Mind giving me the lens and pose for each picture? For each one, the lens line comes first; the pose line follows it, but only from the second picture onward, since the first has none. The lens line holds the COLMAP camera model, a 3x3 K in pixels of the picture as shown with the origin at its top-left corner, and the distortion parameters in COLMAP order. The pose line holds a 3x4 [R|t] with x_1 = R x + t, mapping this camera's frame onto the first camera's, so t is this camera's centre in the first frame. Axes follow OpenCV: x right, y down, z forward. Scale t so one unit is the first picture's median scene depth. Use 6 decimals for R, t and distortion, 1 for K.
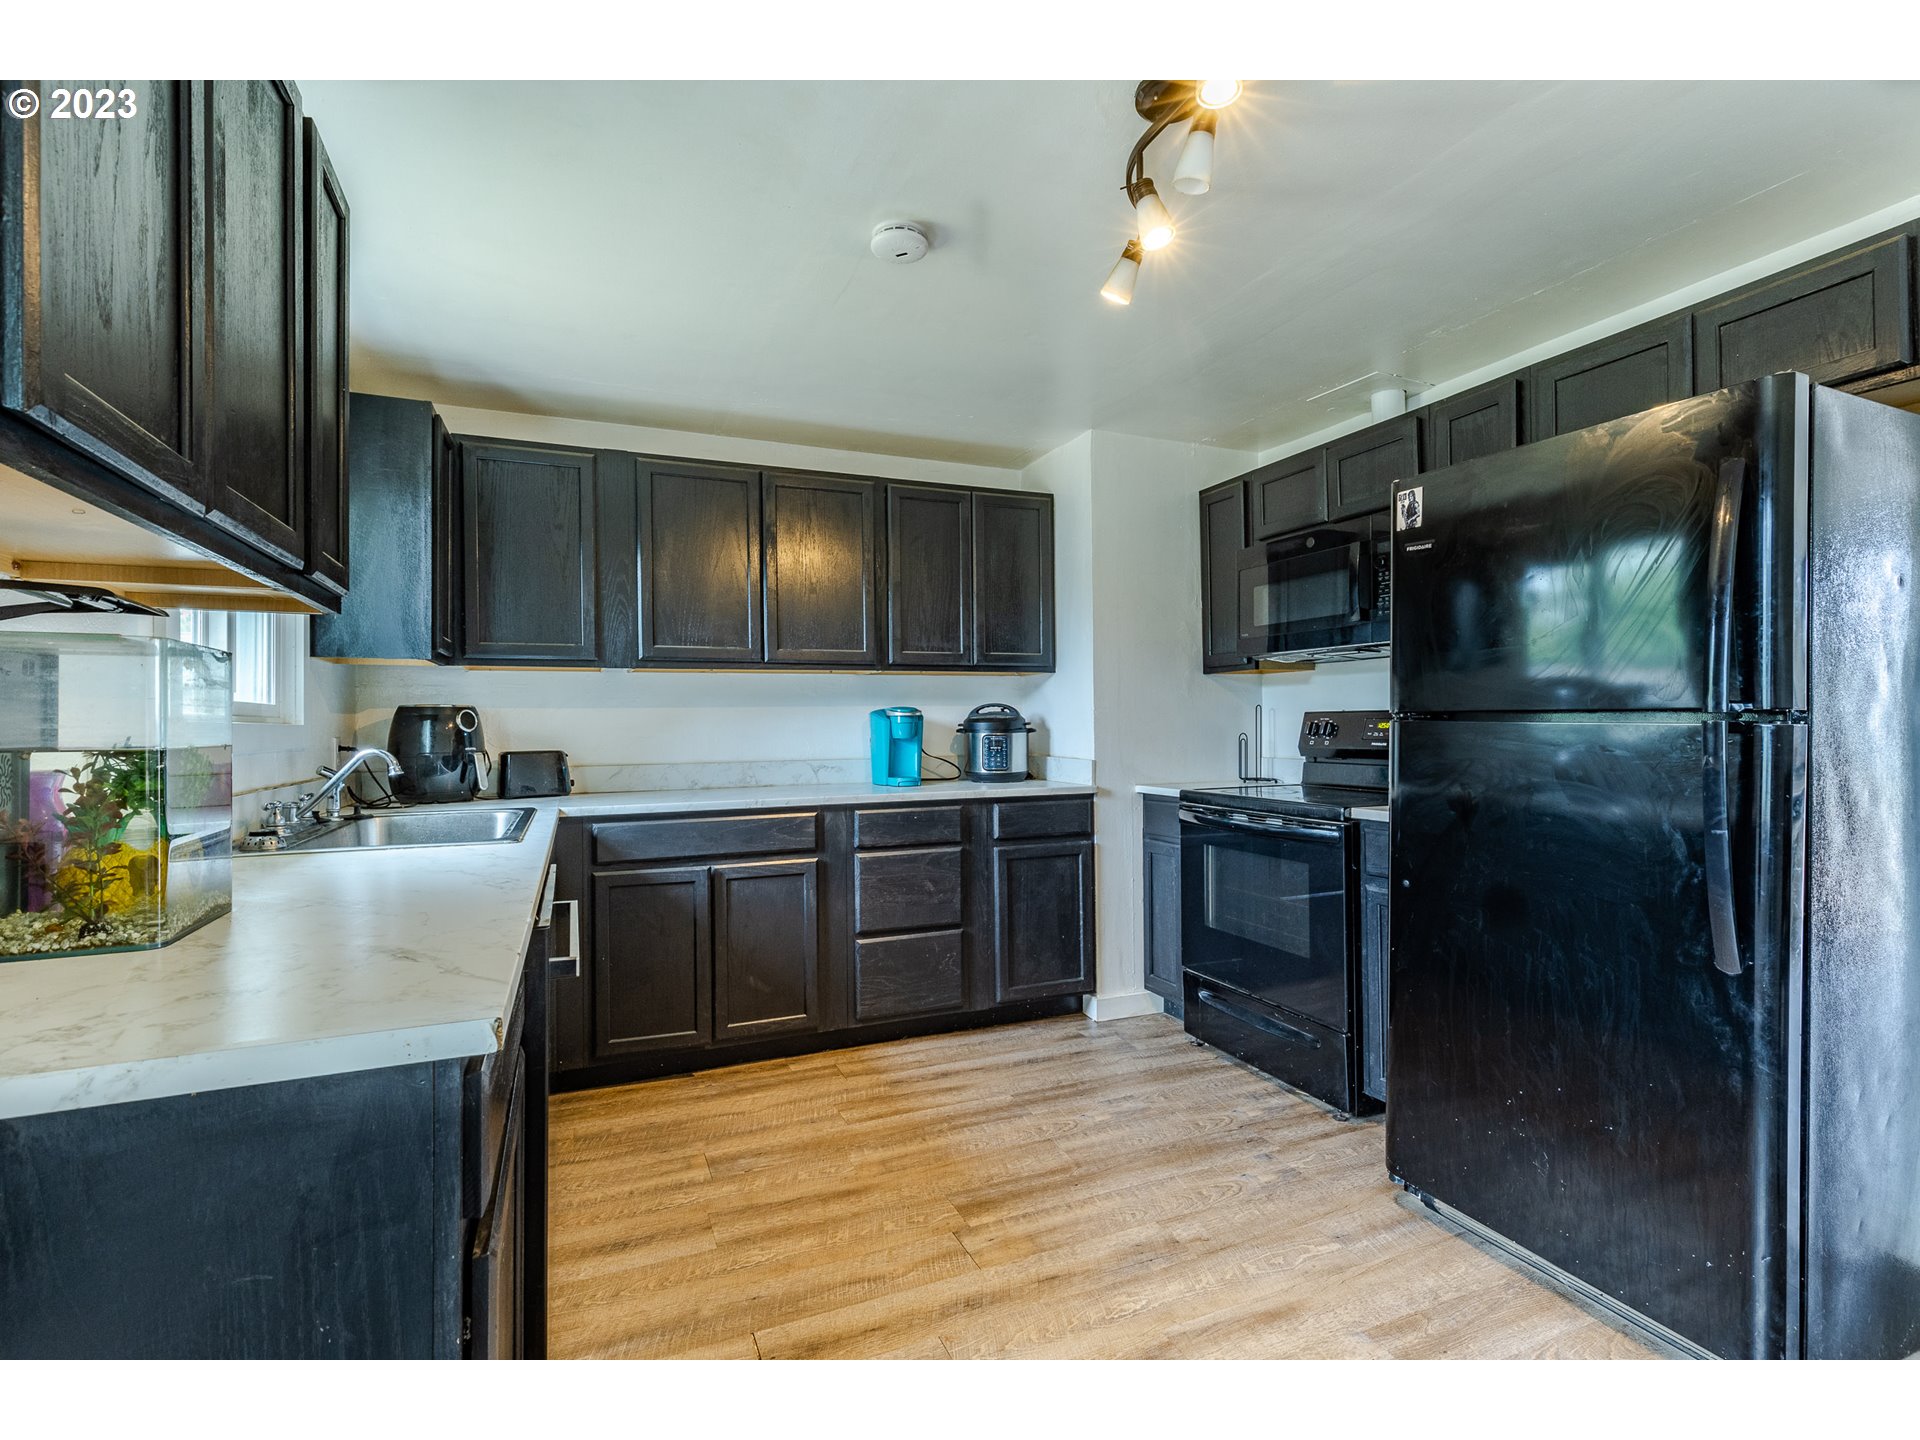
lens RADIAL K [[897.6, 0, 960.0], [0, 897.6, 720.0], [0, 0, 1]] dist [0.004055, -0.000271]
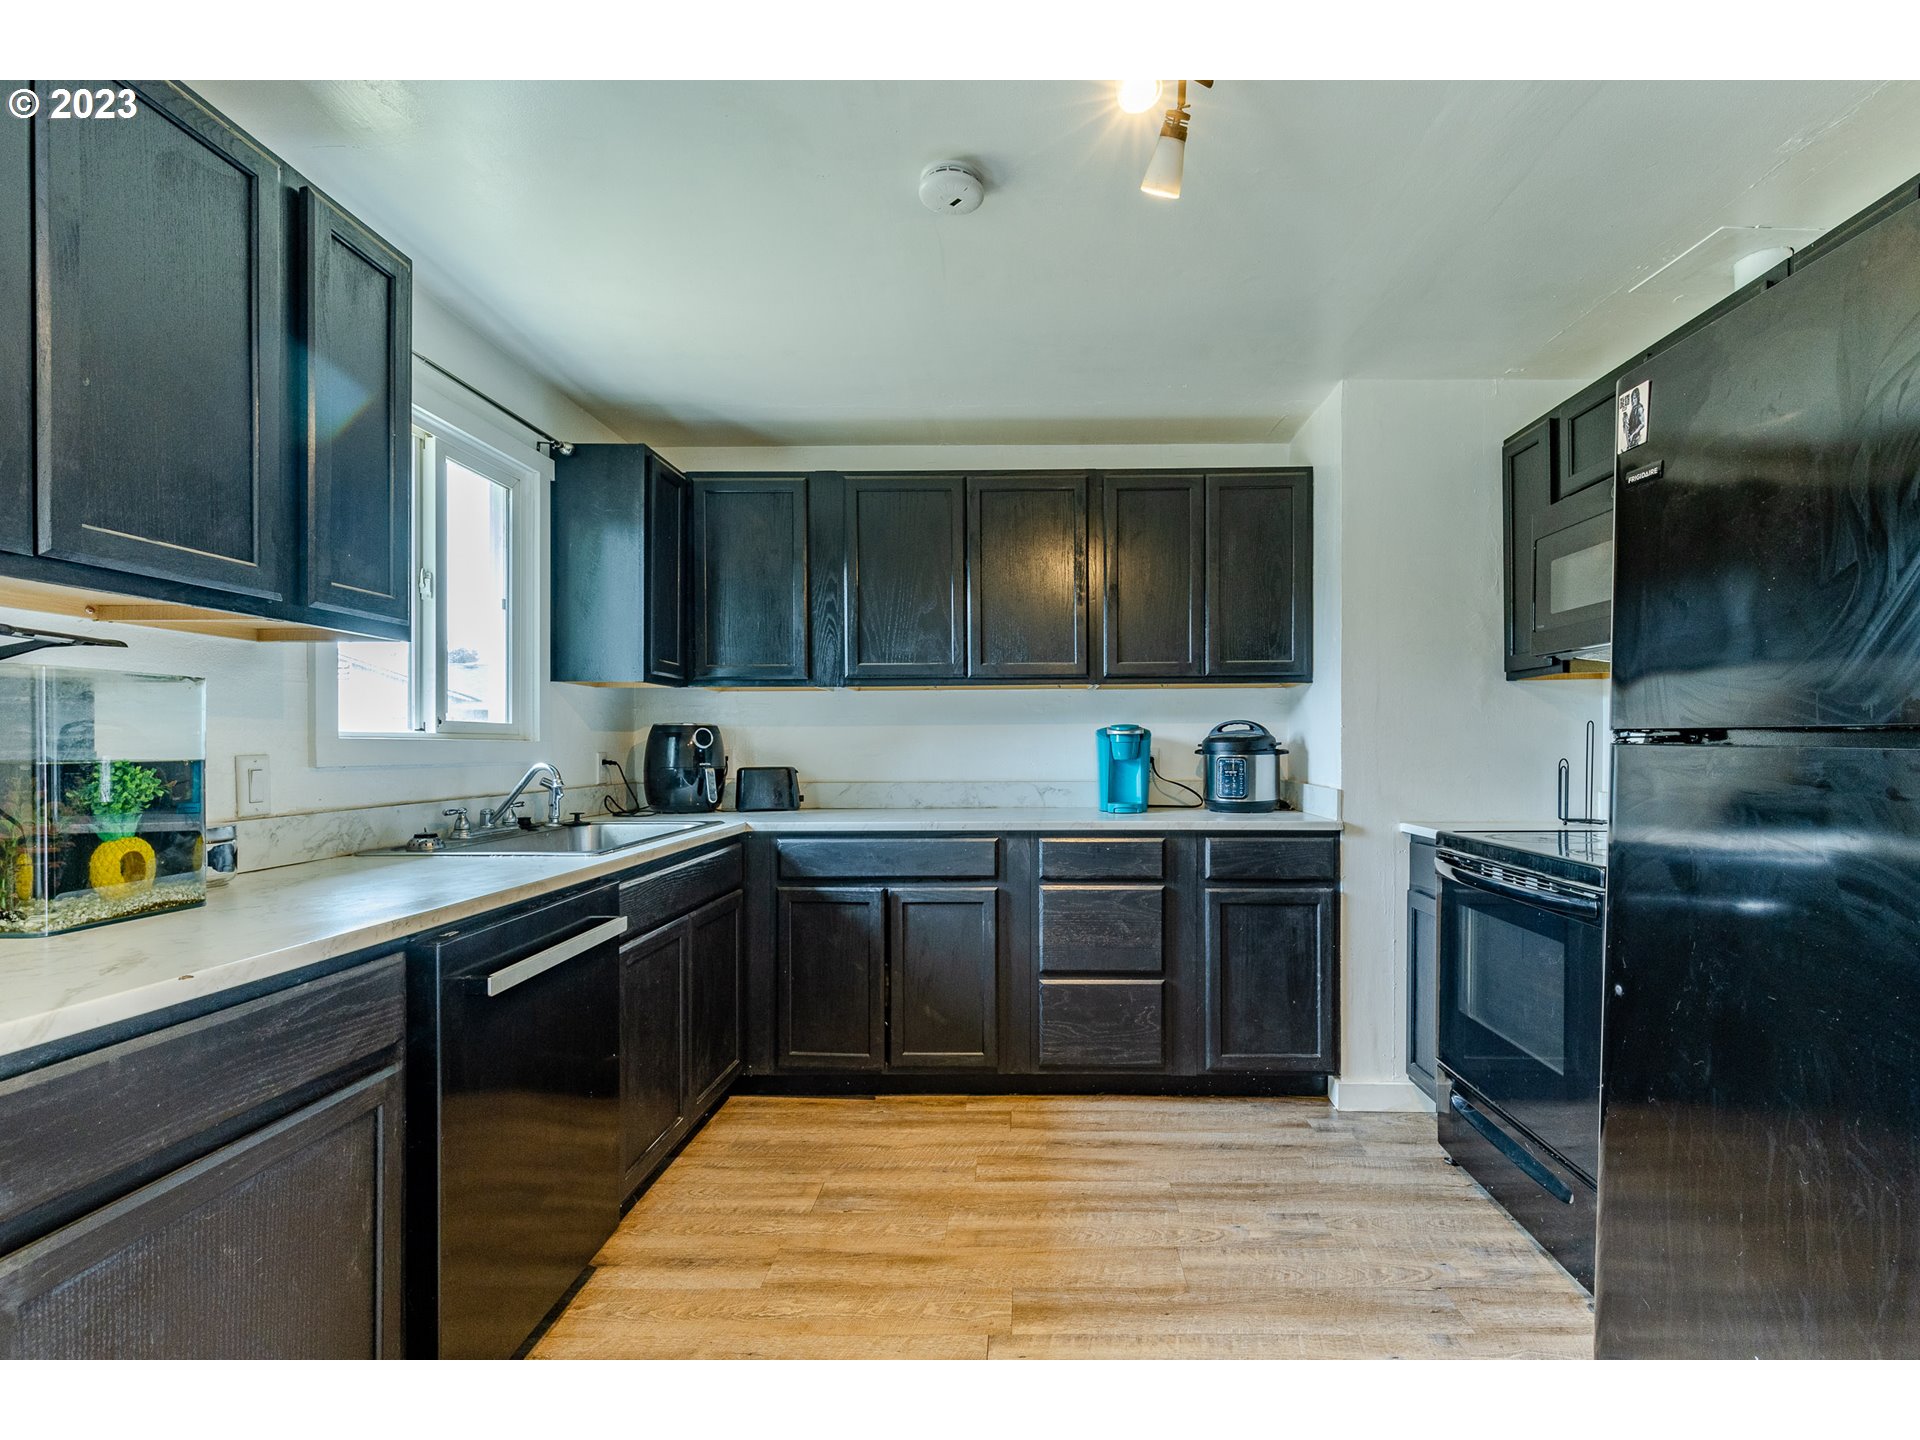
lens RADIAL K [[924.5, 0, 963.5], [0, 924.5, 751.4], [0, 0, 1]] dist [0.004132, -0.000338]
pose [[0.918698, 0.009588, -0.394844, 0.179278], [-0.003956, 0.999879, 0.015074, -0.001121], [0.394941, -0.012286, 0.918624, 0.104784]]
